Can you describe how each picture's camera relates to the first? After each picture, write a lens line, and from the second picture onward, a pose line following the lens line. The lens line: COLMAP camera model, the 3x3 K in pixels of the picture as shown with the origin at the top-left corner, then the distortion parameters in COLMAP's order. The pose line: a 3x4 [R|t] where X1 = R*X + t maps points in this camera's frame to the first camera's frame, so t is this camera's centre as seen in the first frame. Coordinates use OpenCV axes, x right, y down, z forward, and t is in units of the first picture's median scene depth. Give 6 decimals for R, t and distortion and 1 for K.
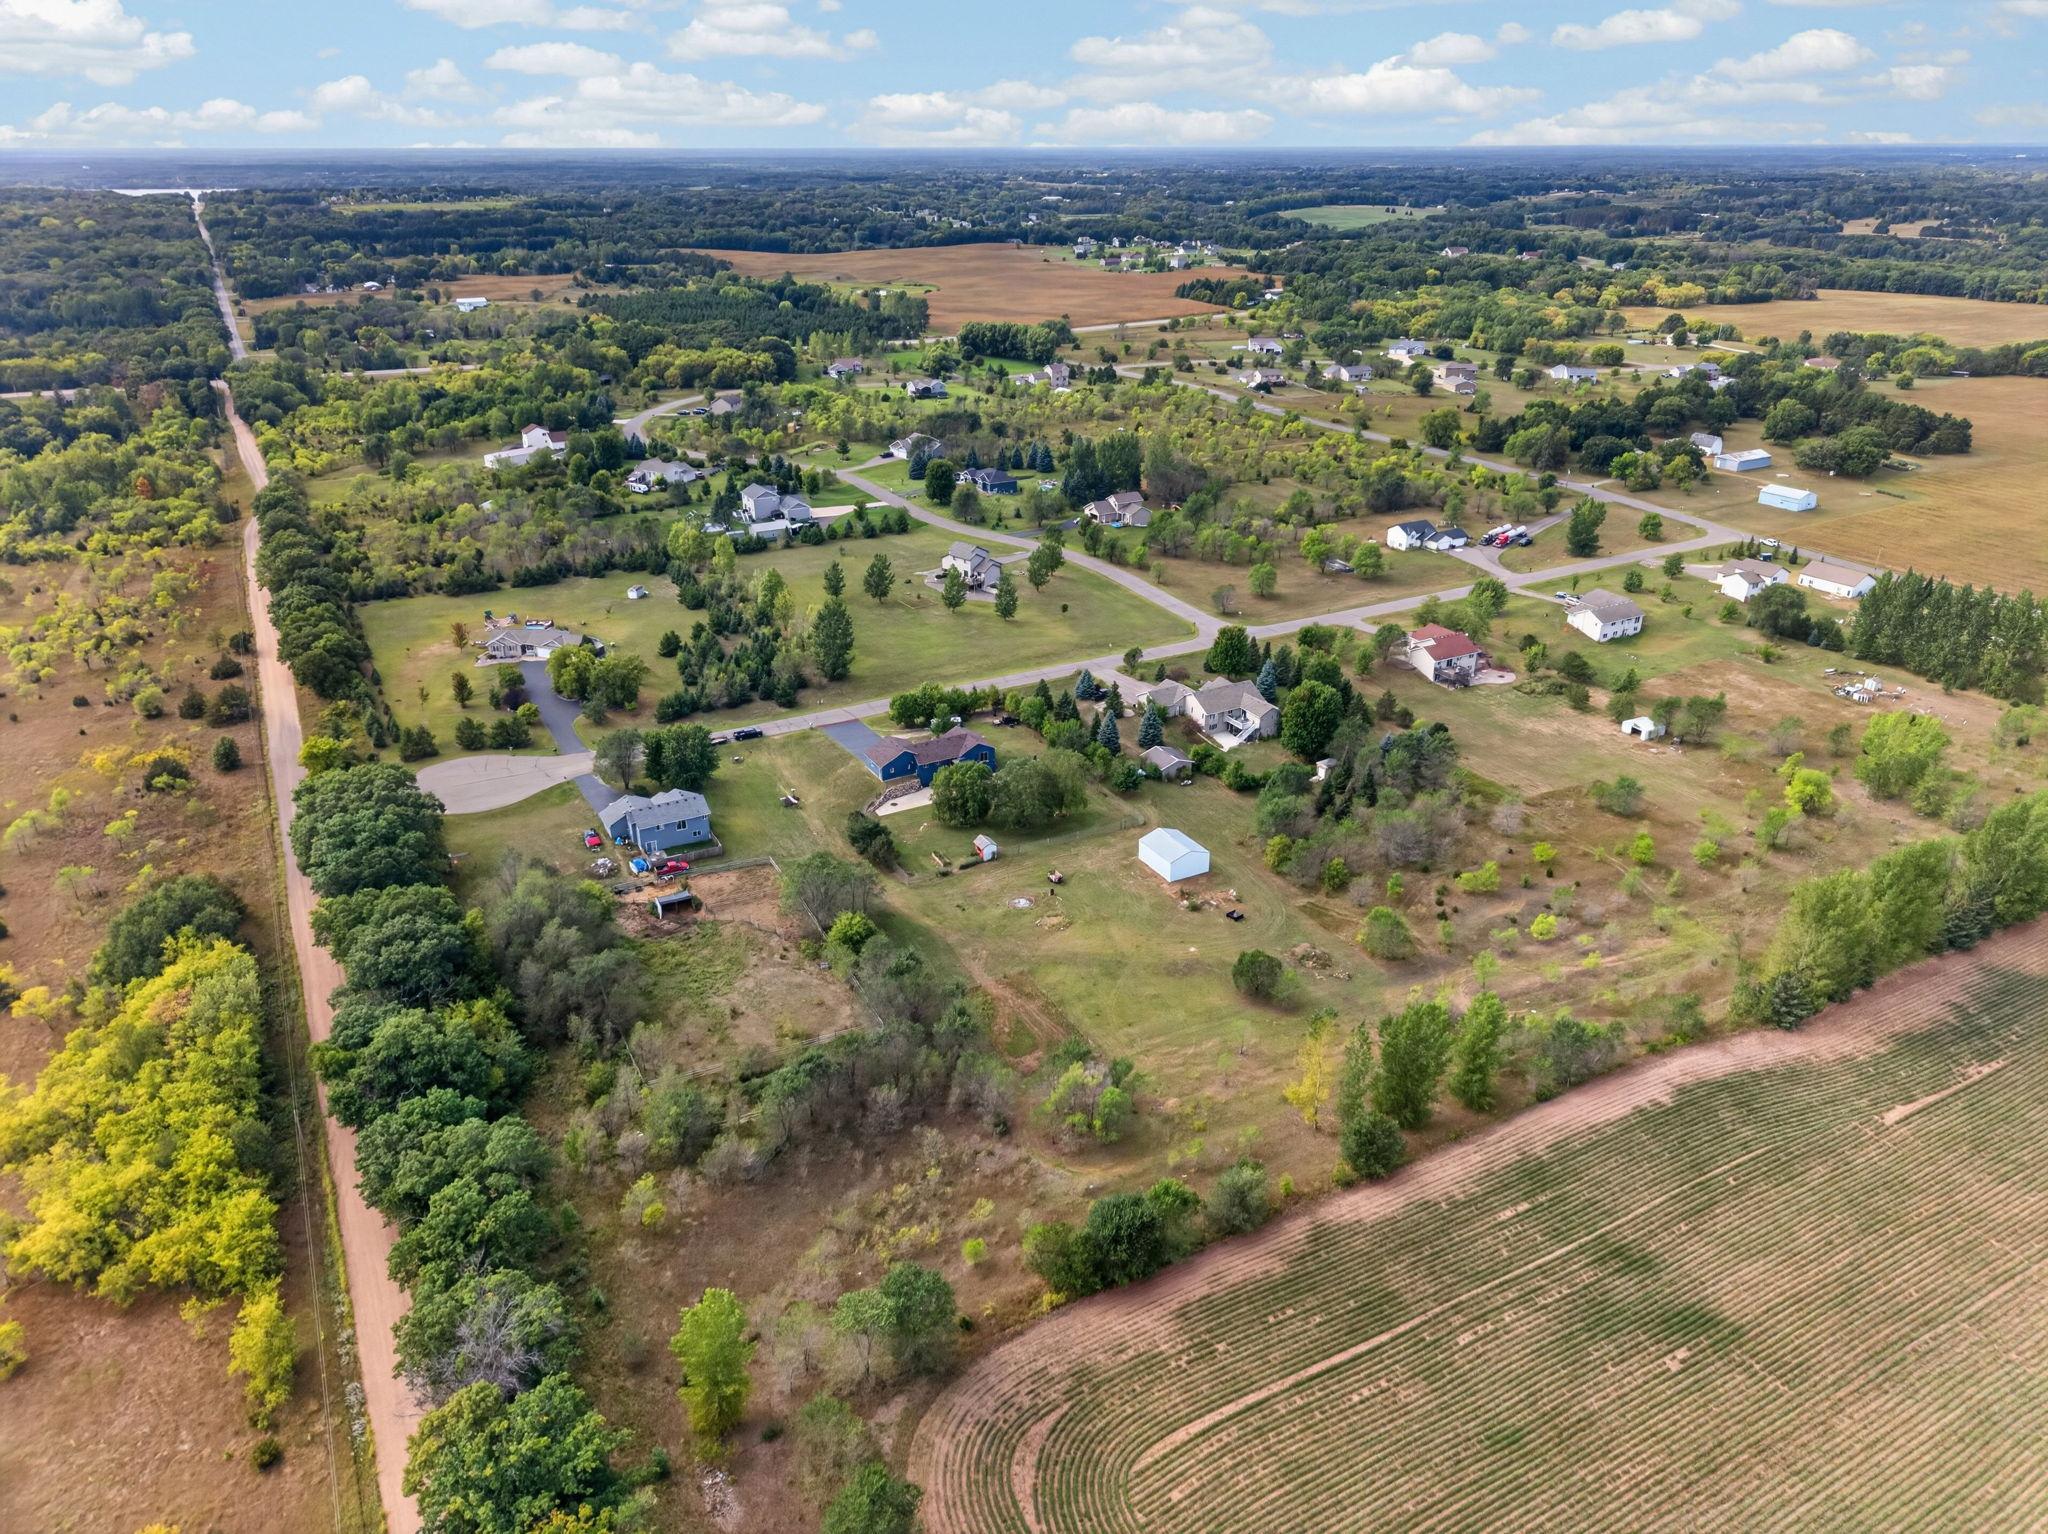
lens RADIAL K [[1360.0, 0, 1033.7], [0, 1360.0, 764.3], [0, 0, 1]] dist [0.103112, -0.205444]
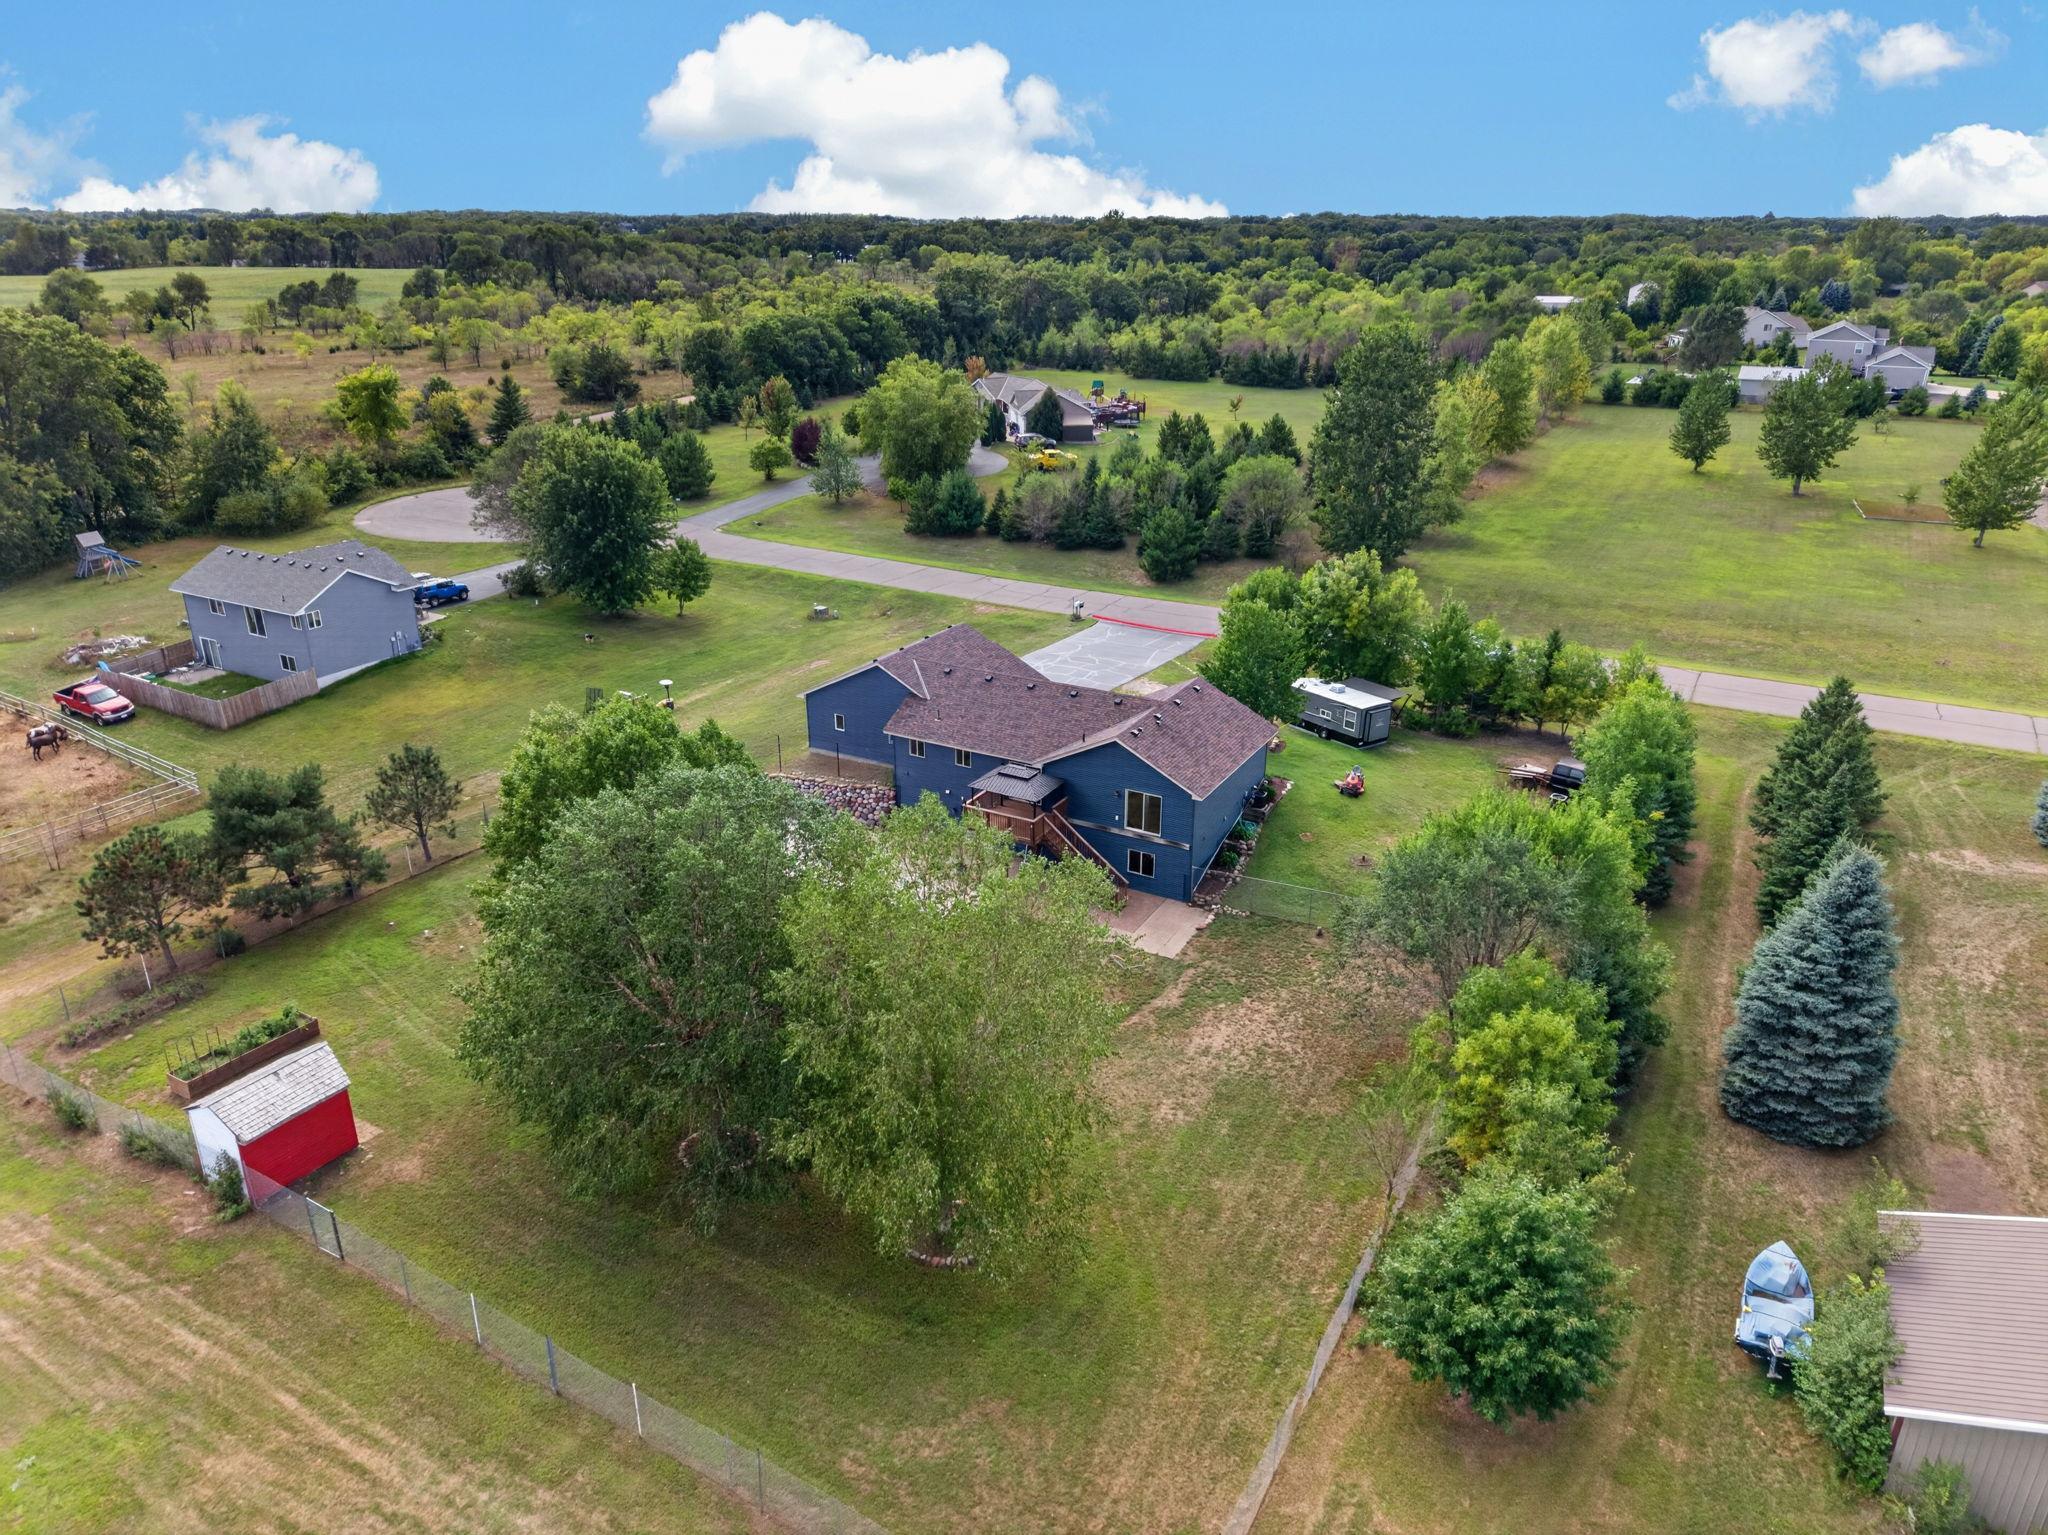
lens RADIAL K [[1374.6, 0, 1035.6], [0, 1374.6, 759.6], [0, 0, 1]] dist [0.023093, -0.023407]
pose [[0.530059, 0.313933, -0.787708, 0.110661], [-0.353706, 0.926126, 0.131084, -0.031856], [0.770668, 0.209135, 0.601941, 0.721927]]
